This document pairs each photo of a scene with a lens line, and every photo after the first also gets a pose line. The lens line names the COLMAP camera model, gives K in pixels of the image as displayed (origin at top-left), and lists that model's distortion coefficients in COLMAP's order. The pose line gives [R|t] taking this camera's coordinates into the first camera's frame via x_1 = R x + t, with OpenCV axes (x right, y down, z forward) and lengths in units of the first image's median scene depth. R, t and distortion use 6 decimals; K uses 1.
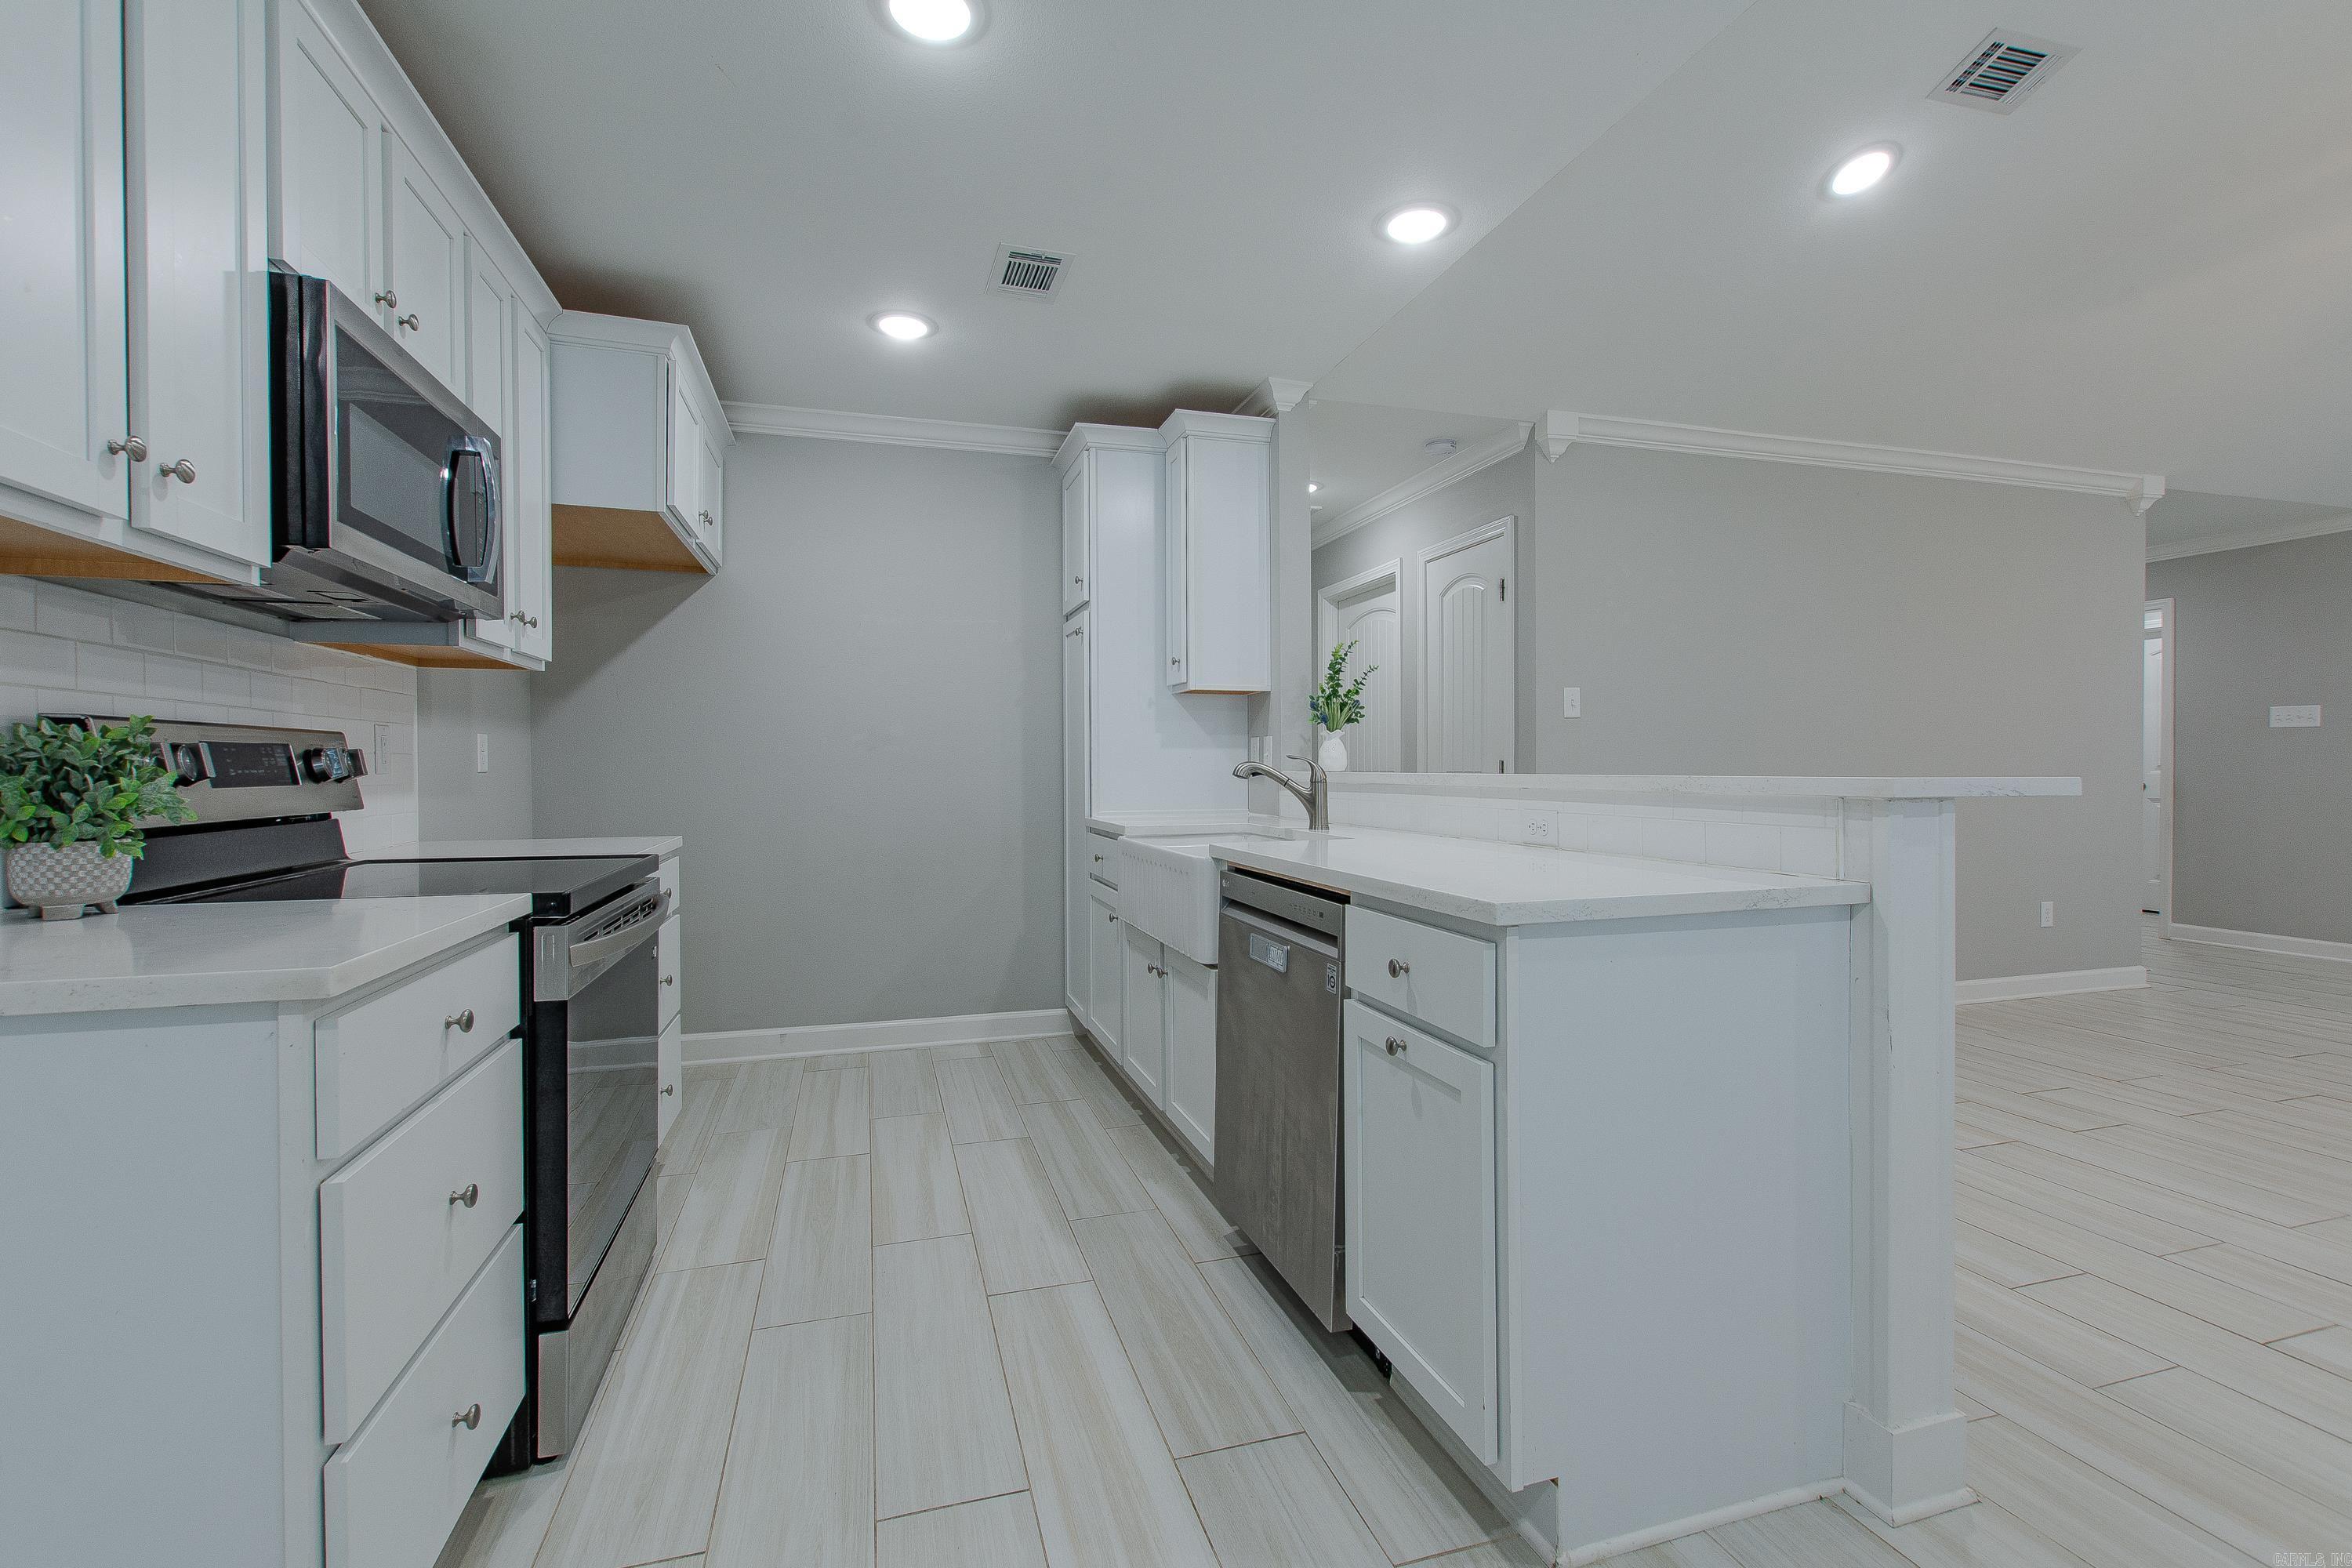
lens RADIAL K [[1028.6, 0, 1174.7], [0, 1028.6, 781.9], [0, 0, 1]] dist [0.005438, -0.003755]
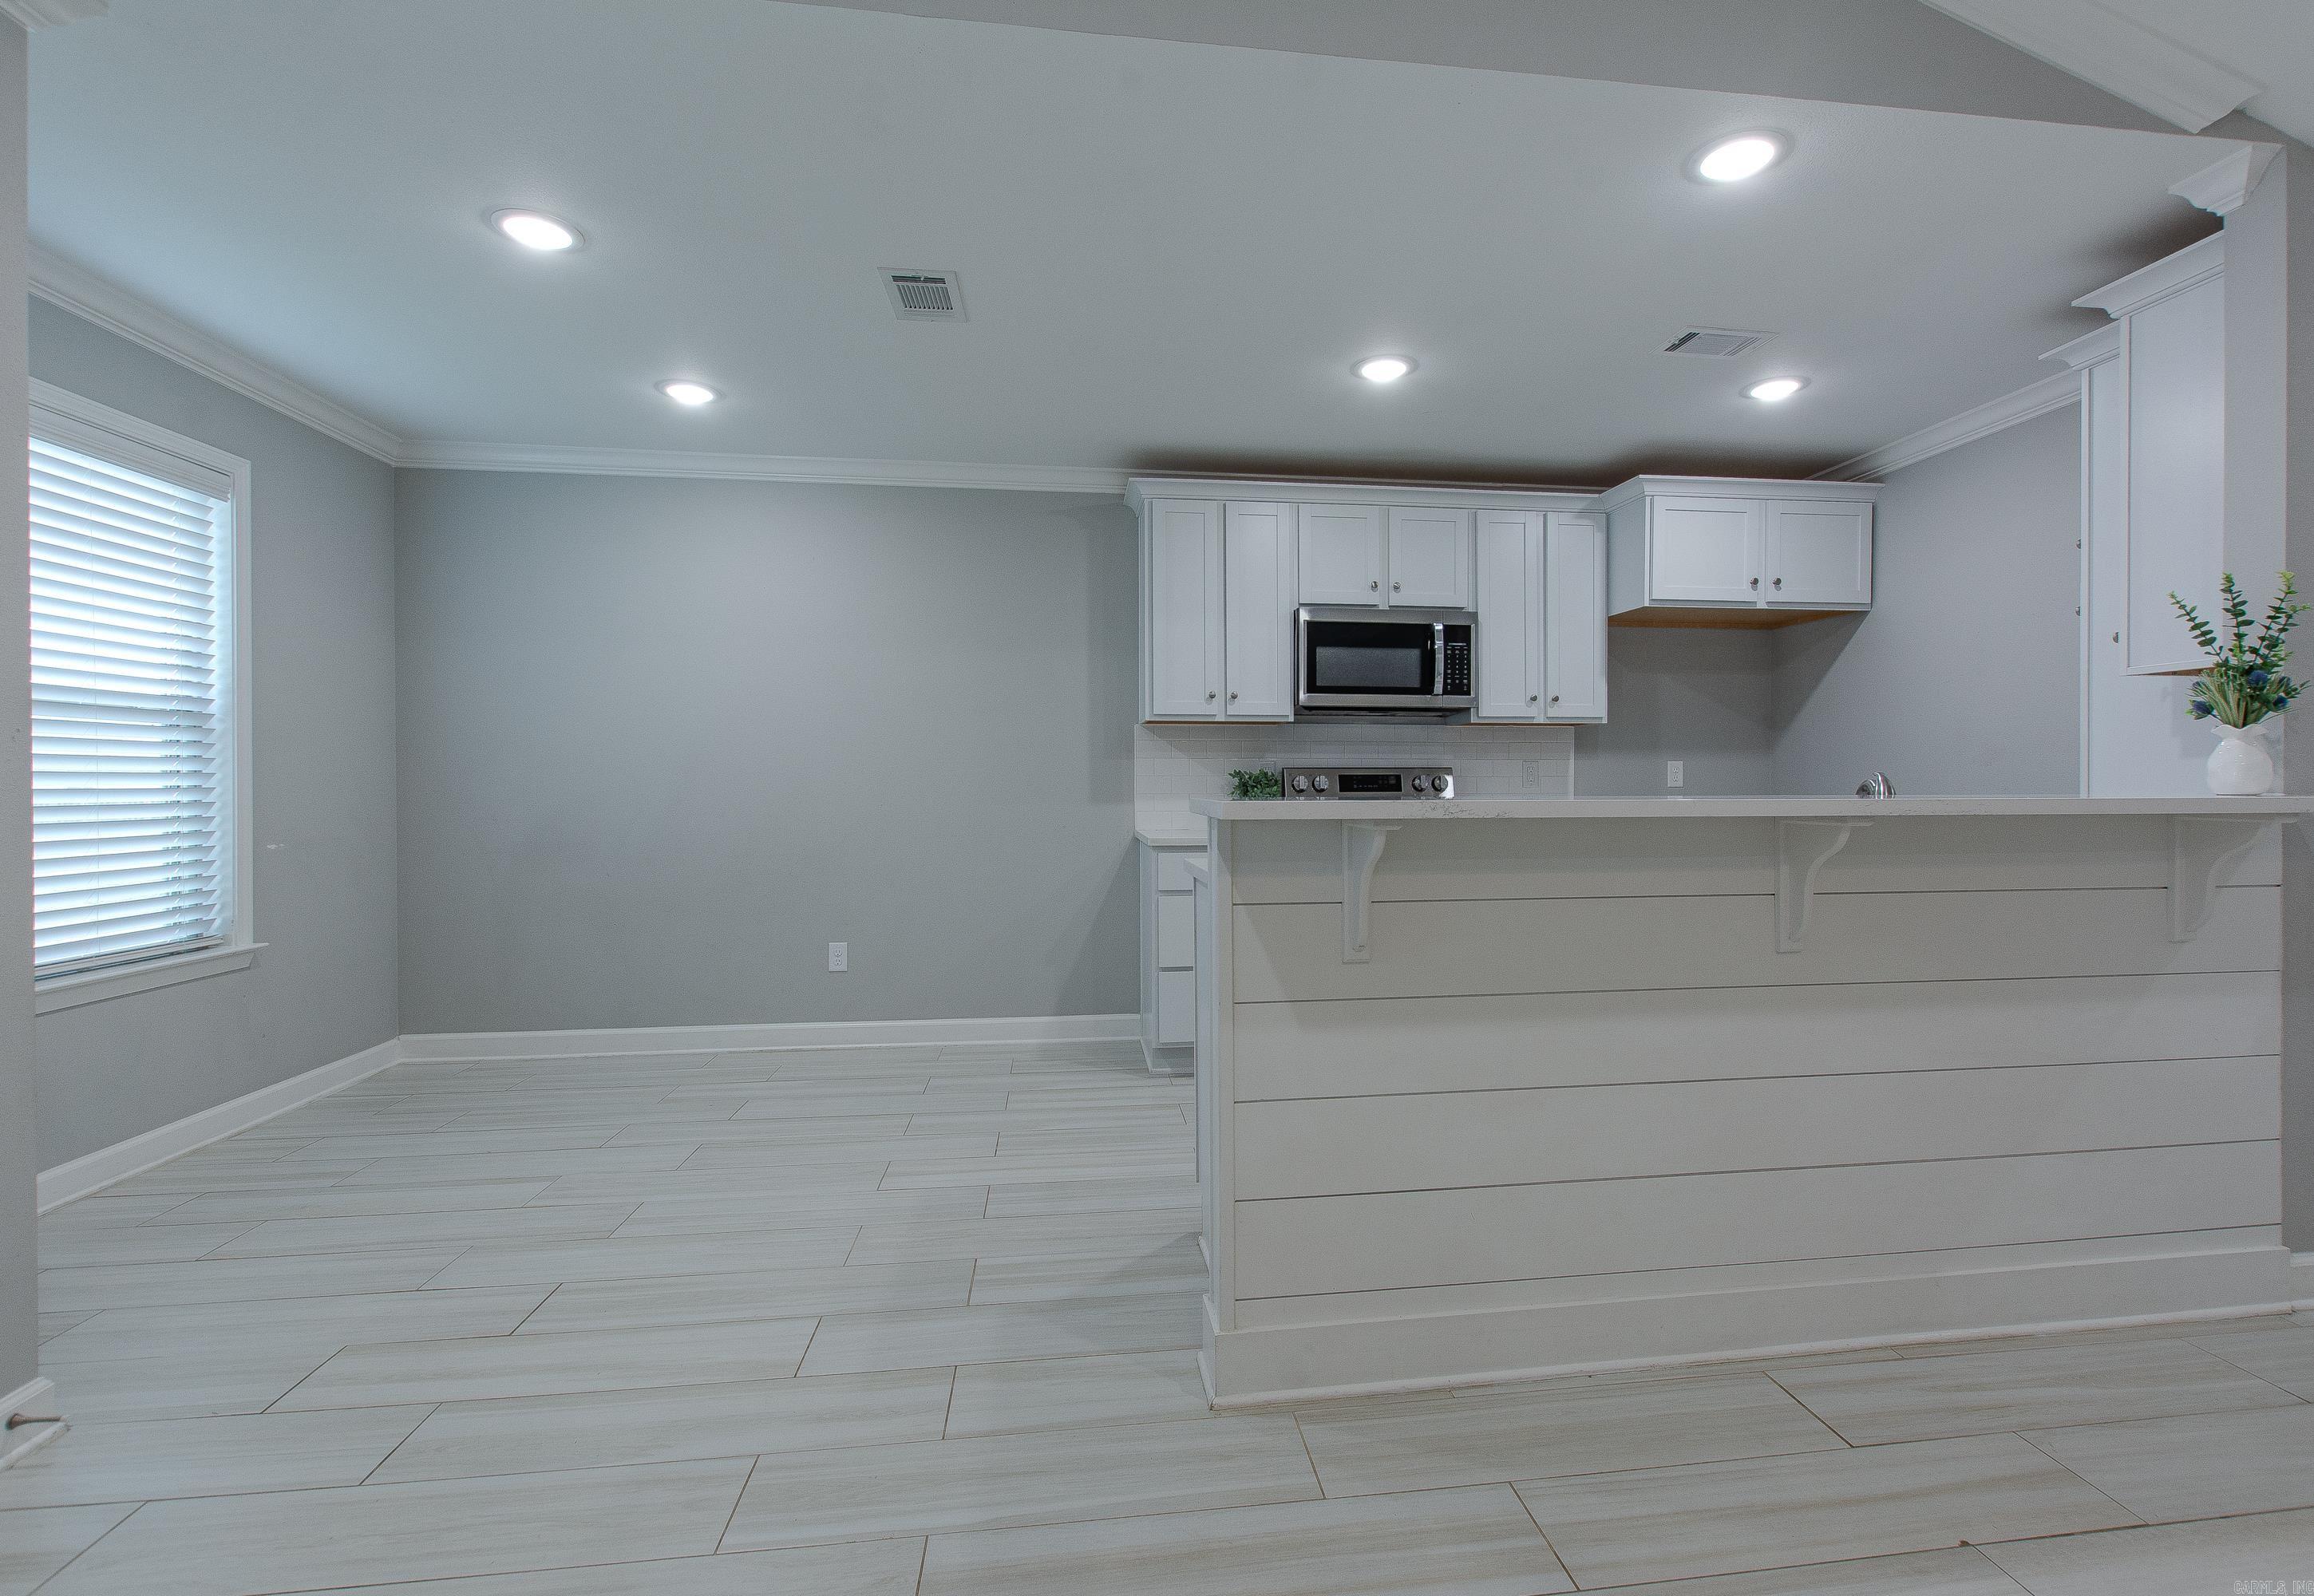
lens RADIAL K [[1048.6, 0, 1202.0], [0, 1048.6, 794.2], [0, 0, 1]] dist [0.005241, -0.003795]
pose [[-0.154407, 0.012710, -0.987926, 1.121813], [-0.011915, 0.999821, 0.014725, -0.015462], [0.987935, 0.014044, -0.154228, 0.664511]]
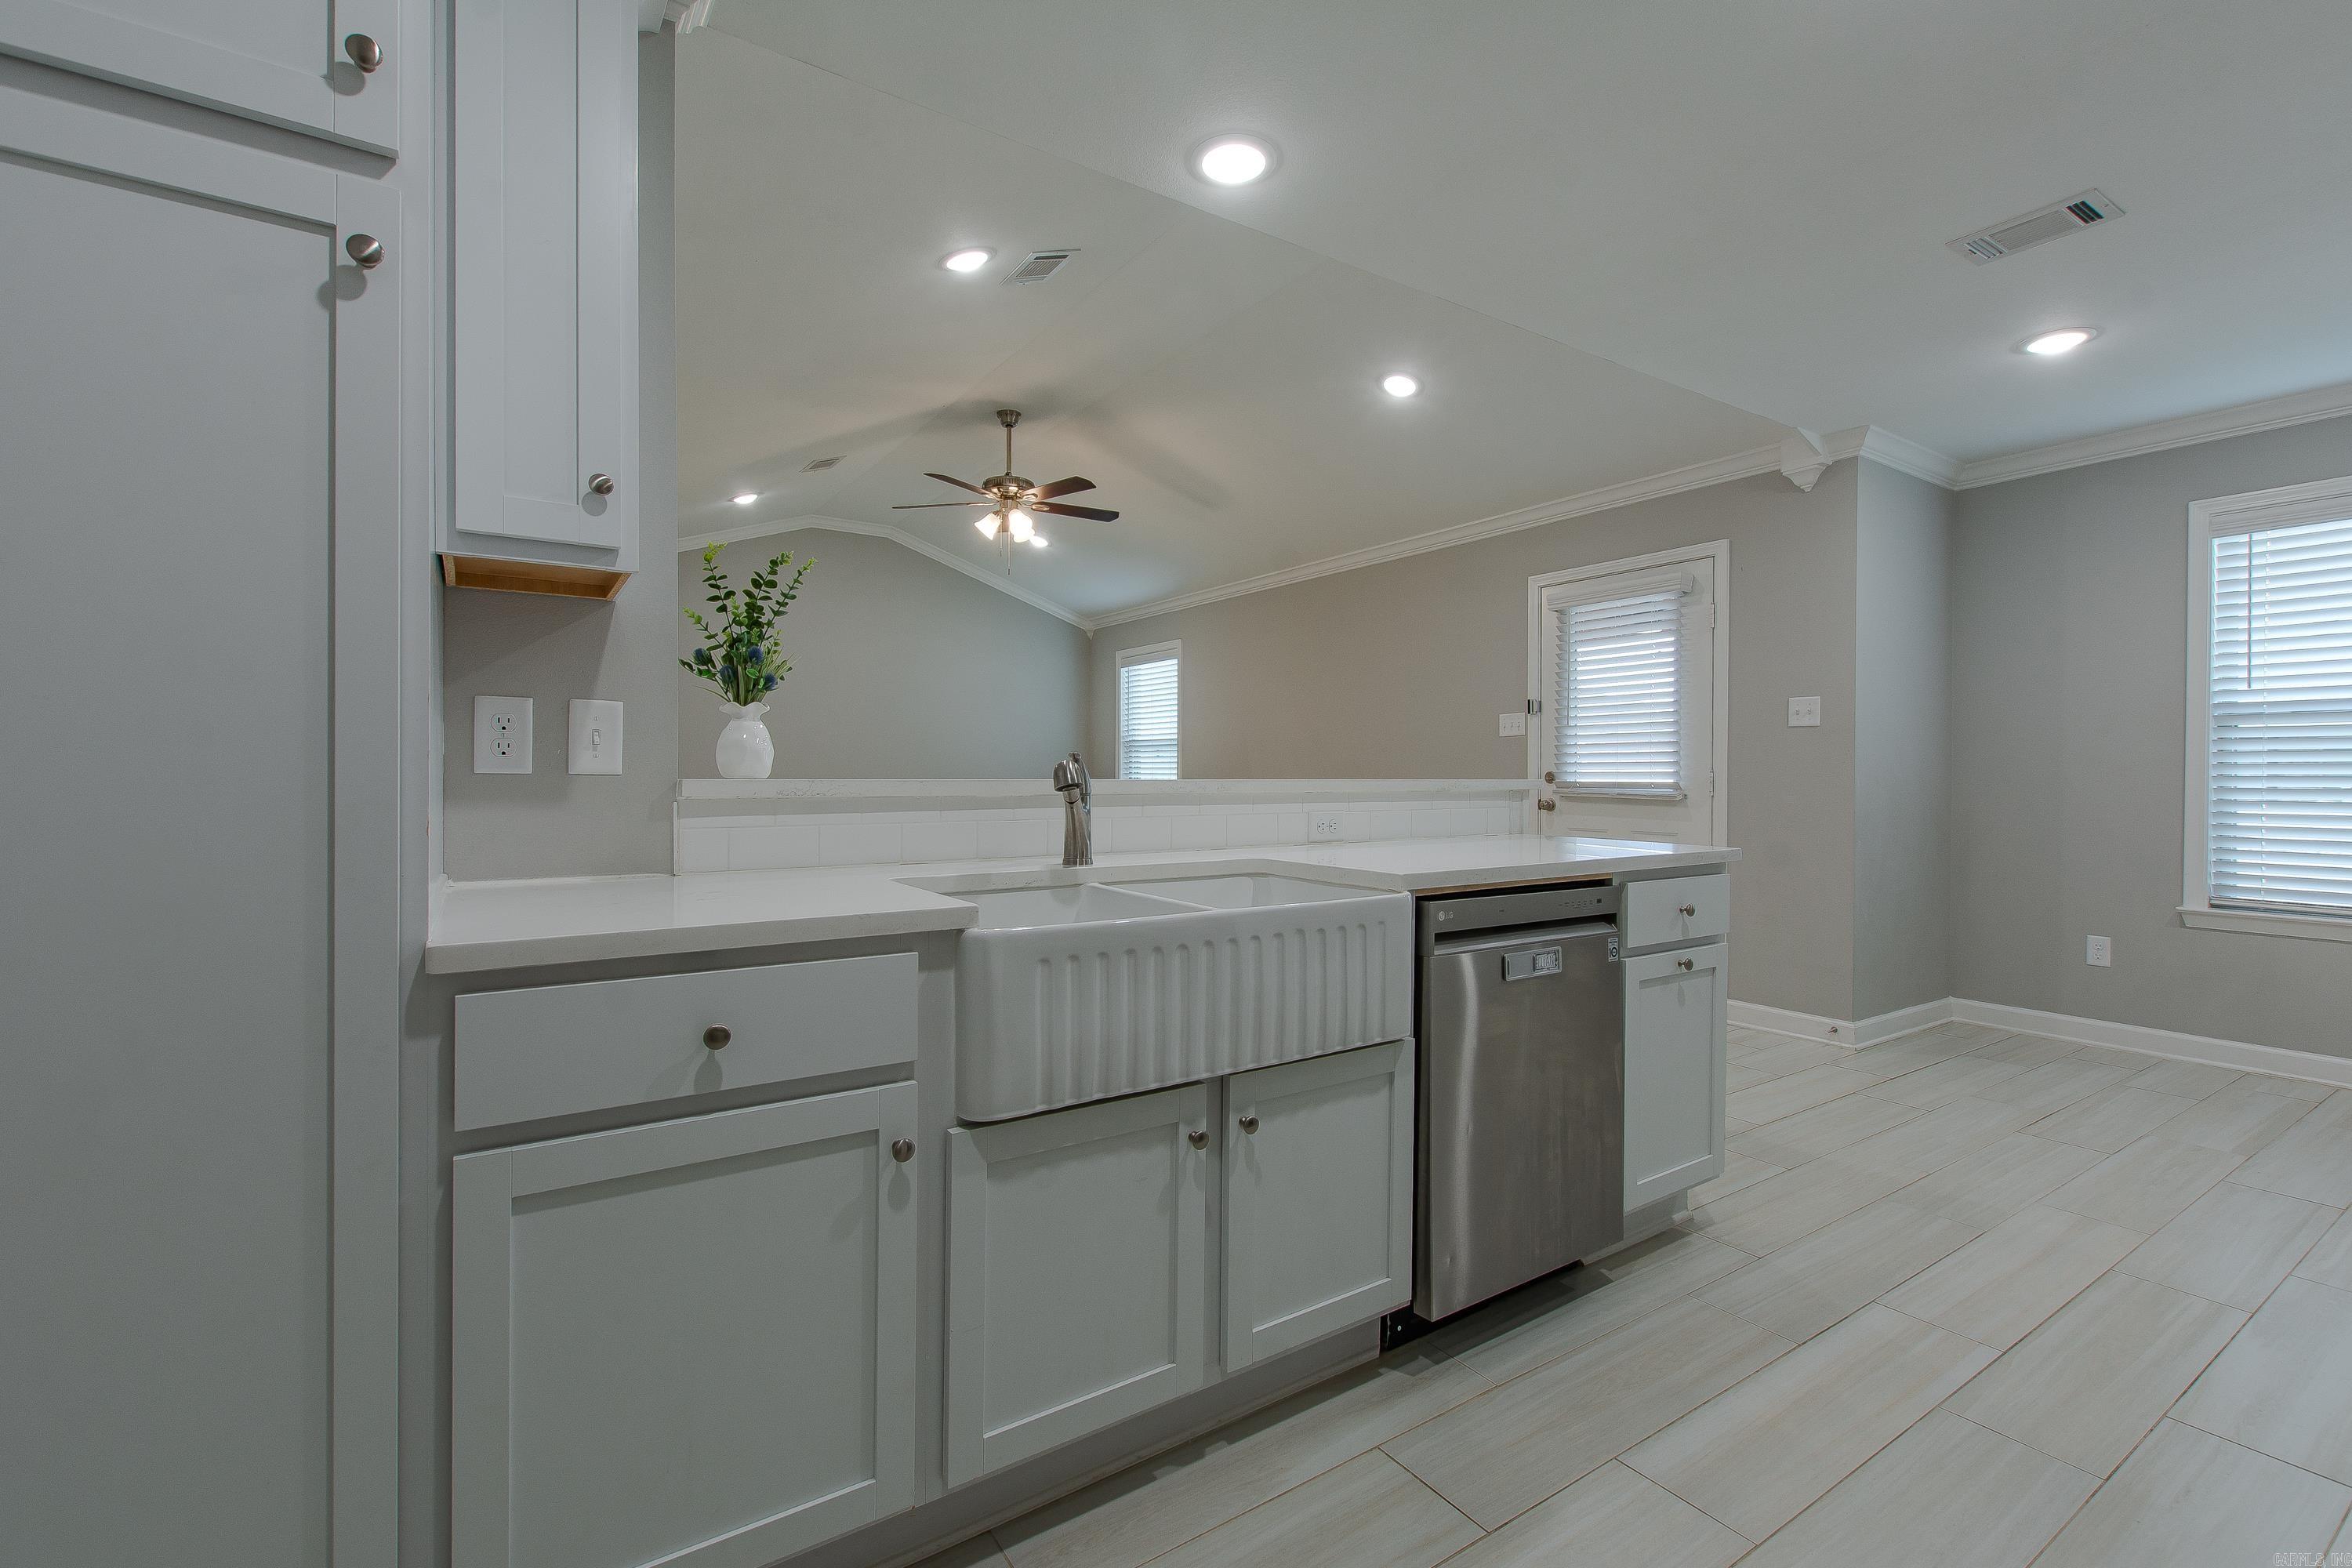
lens RADIAL K [[1028.6, 0, 1176.6], [0, 1028.6, 788.0], [0, 0, 1]] dist [0.005438, -0.003755]
pose [[-0.292240, -0.011294, 0.956278, -0.573510], [0.010870, 0.999826, 0.015130, -0.013976], [-0.956283, 0.014816, -0.292066, 1.251520]]
